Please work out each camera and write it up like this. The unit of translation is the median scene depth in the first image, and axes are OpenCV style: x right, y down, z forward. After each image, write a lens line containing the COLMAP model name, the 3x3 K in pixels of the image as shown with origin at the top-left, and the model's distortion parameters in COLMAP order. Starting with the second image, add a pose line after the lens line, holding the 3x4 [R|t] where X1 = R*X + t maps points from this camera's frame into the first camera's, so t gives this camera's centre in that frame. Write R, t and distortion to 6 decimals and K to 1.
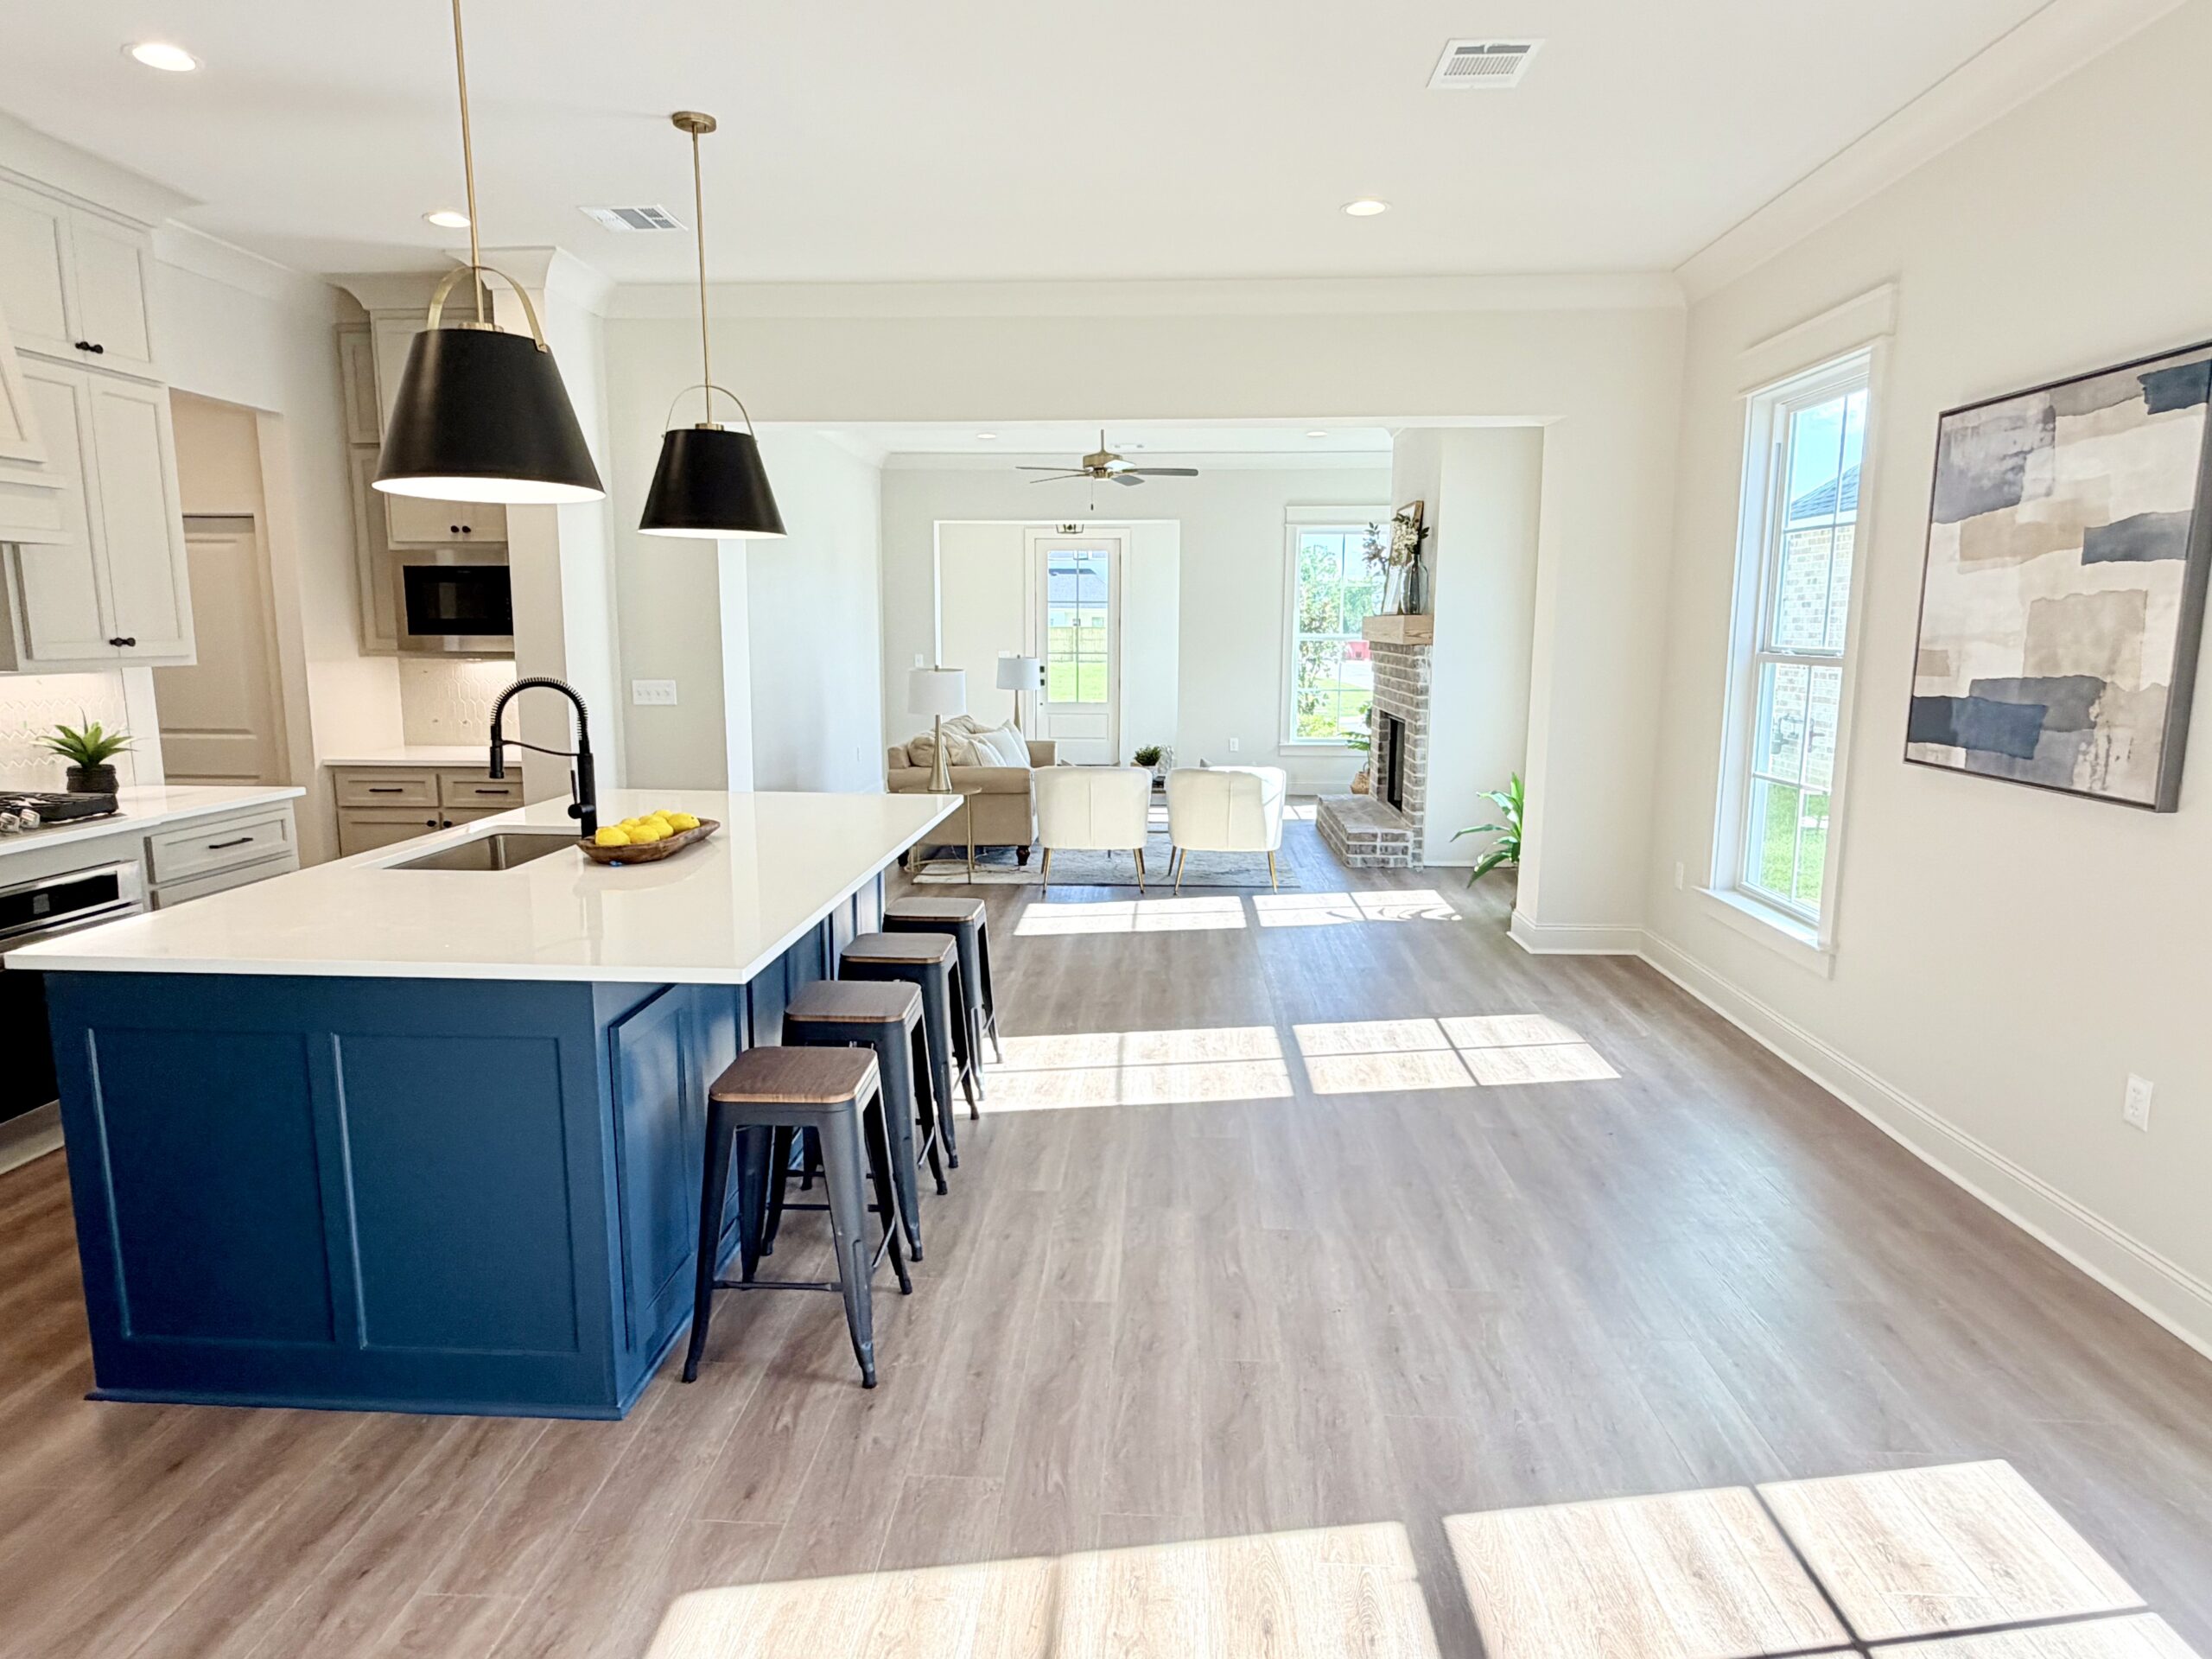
lens RADIAL K [[1296.9, 0, 1088.4], [0, 1296.9, 834.6], [0, 0, 1]] dist [0.000078, -0.000054]
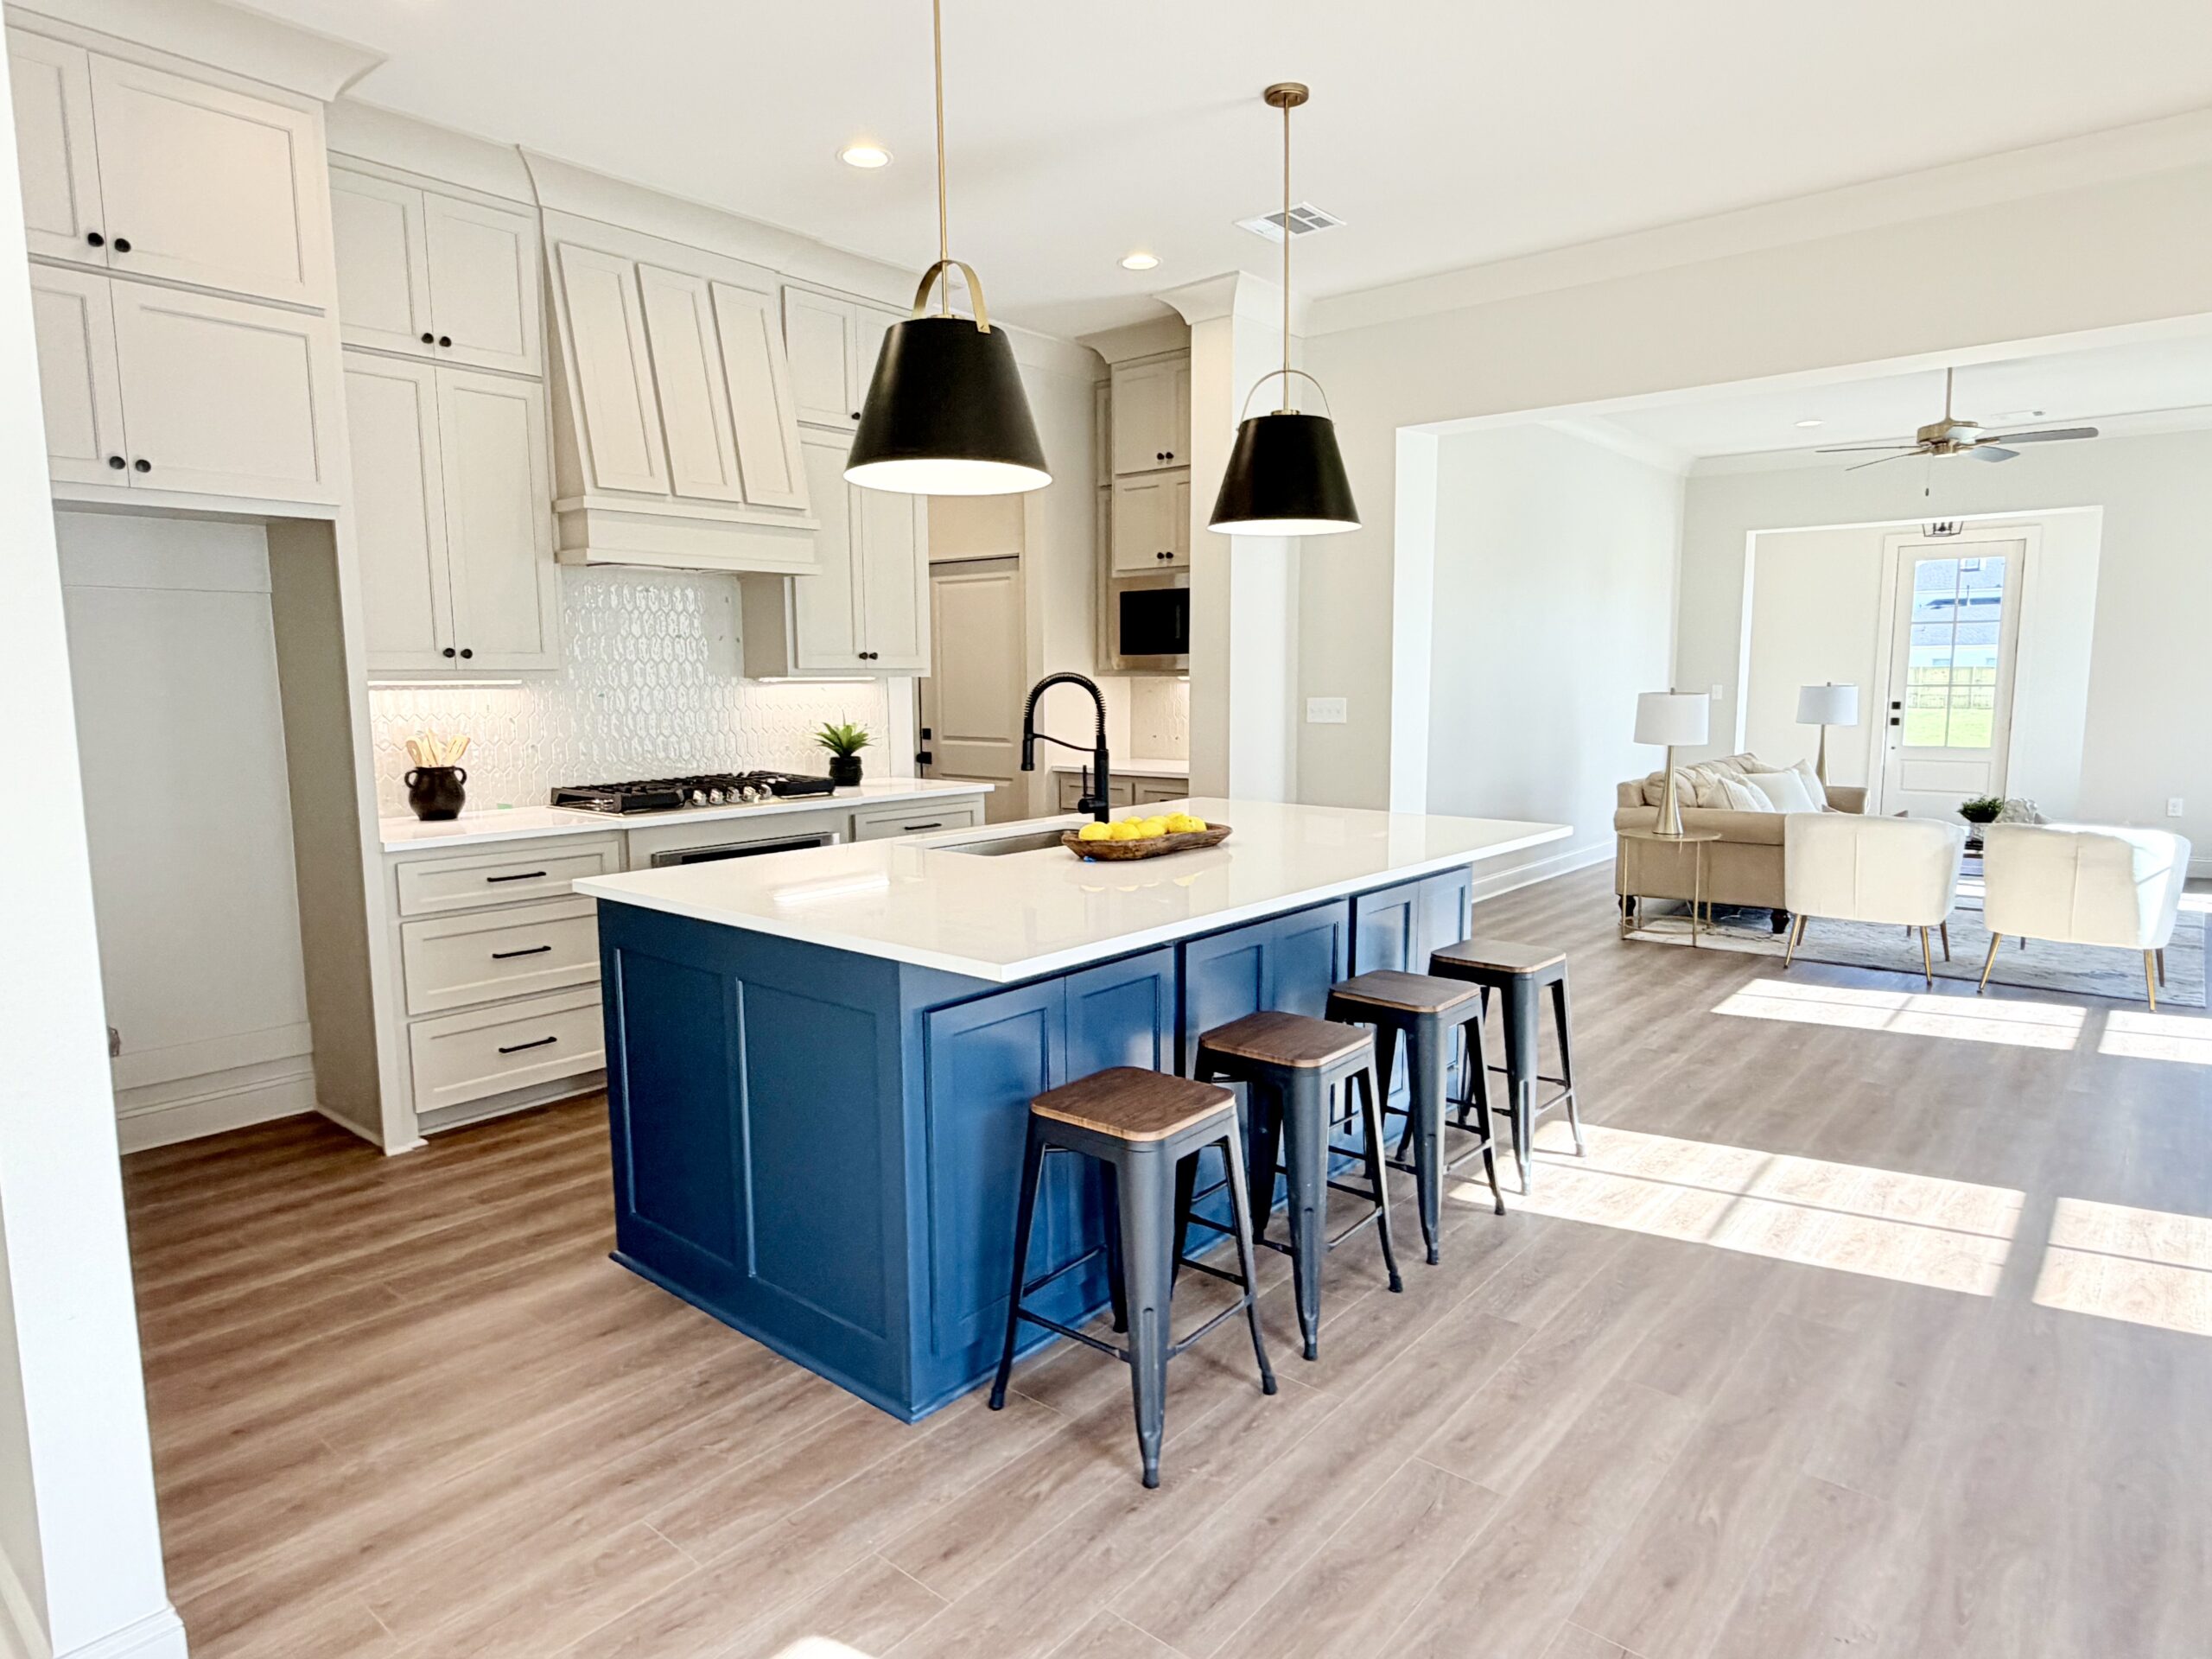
lens RADIAL K [[1286.9, 0, 1103.1], [0, 1286.9, 837.7], [0, 0, 1]] dist [-0.000467, 0.001070]
pose [[0.799716, 0.067786, -0.596539, 0.164783], [-0.087254, 0.996179, -0.003774, 0.007039], [0.594004, 0.055069, 0.802575, 0.170729]]
